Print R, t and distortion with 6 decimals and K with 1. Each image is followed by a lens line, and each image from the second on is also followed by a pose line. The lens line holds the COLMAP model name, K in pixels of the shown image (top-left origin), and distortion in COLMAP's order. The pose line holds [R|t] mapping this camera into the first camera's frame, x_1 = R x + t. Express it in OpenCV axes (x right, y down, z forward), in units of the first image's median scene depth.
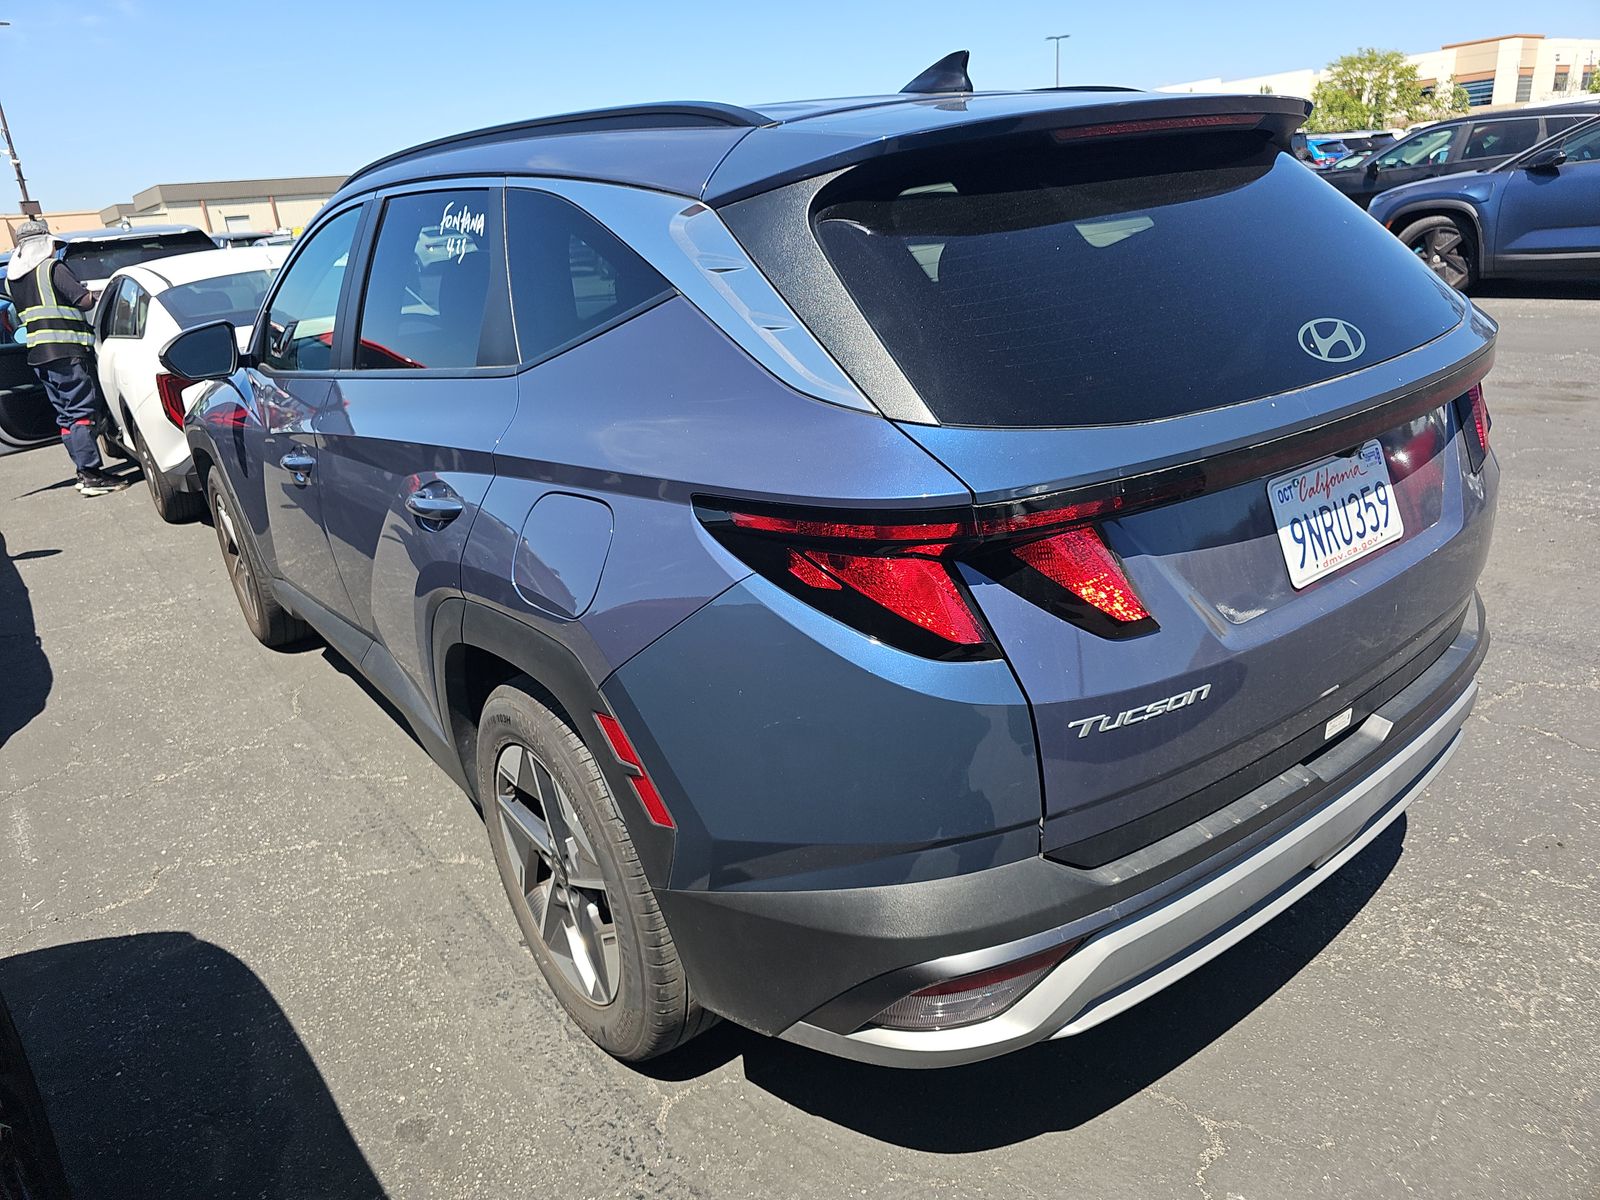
lens RADIAL K [[1058.5, 0, 801.6], [0, 1058.5, 587.4], [0, 0, 1]] dist [0.018604, -0.013709]
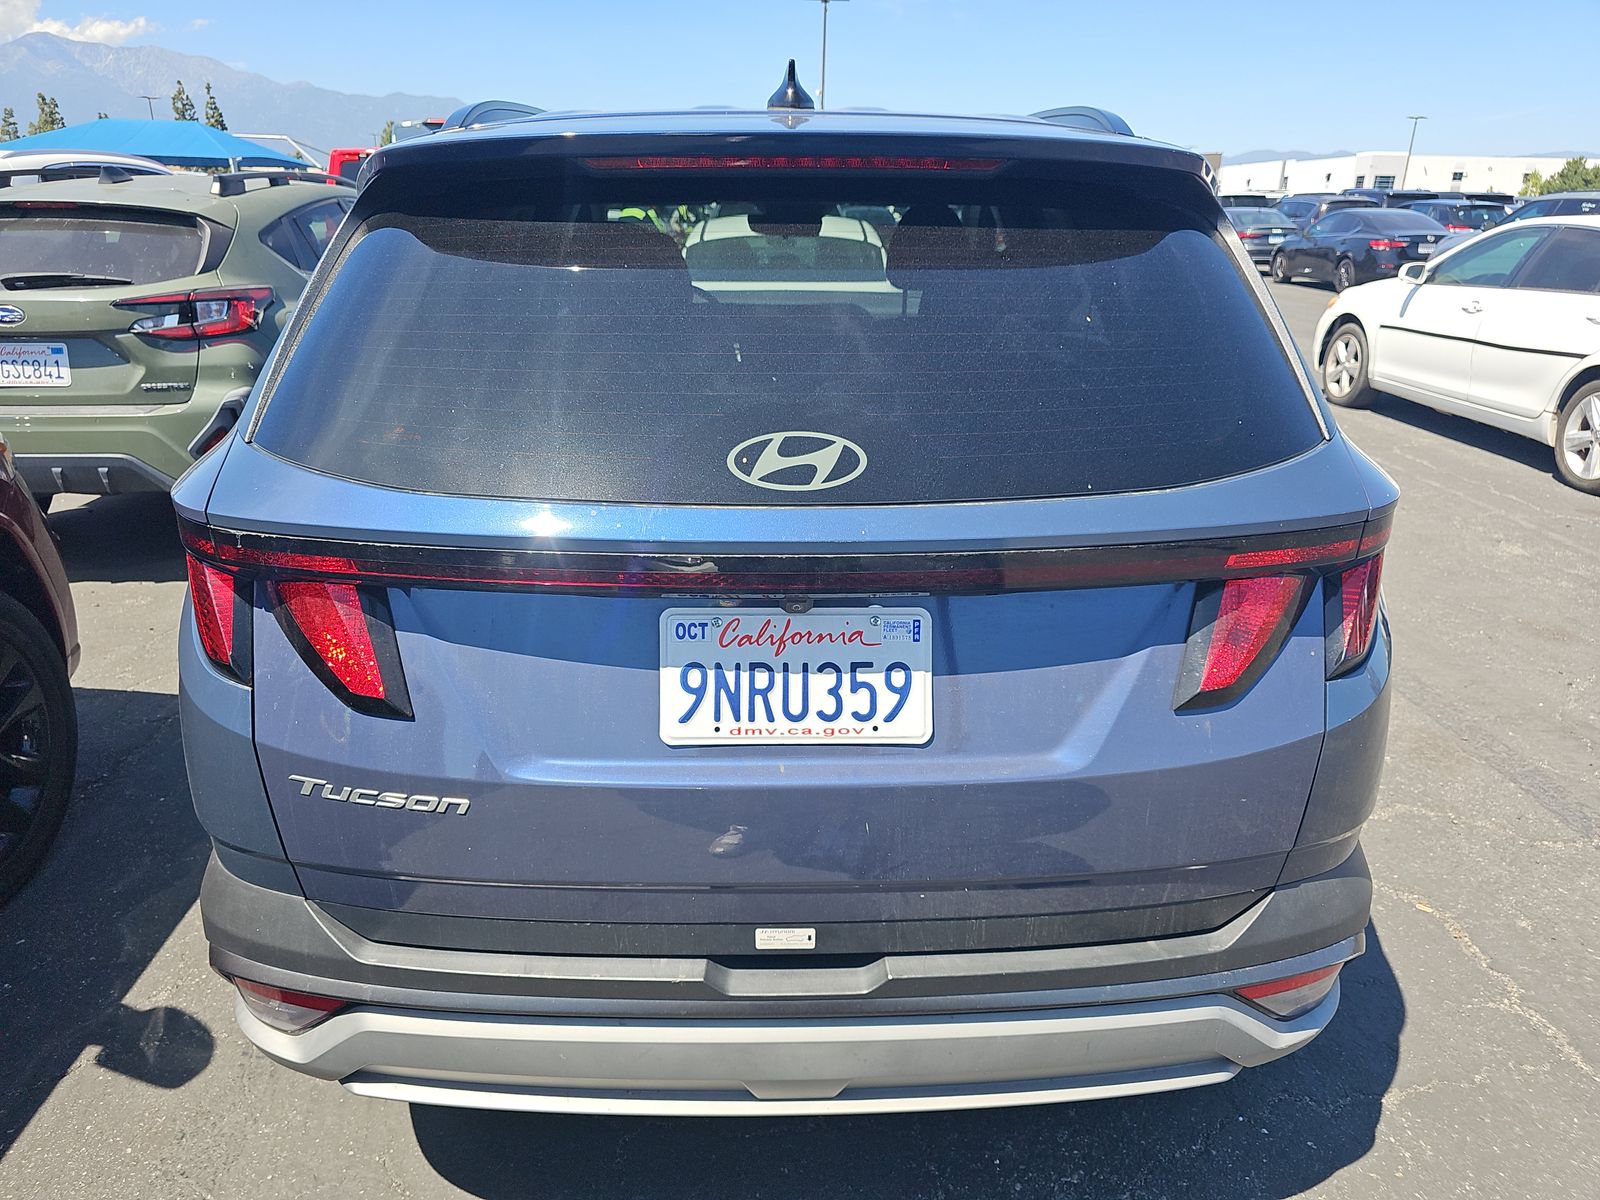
lens RADIAL K [[1058.5, 0, 796.8], [0, 1058.5, 594.3], [0, 0, 1]] dist [0.018604, -0.013709]
pose [[0.810536, 0.288043, -0.509963, 0.895904], [-0.276275, 0.955784, 0.100746, -0.210517], [0.516433, 0.059232, 0.854276, 0.340015]]
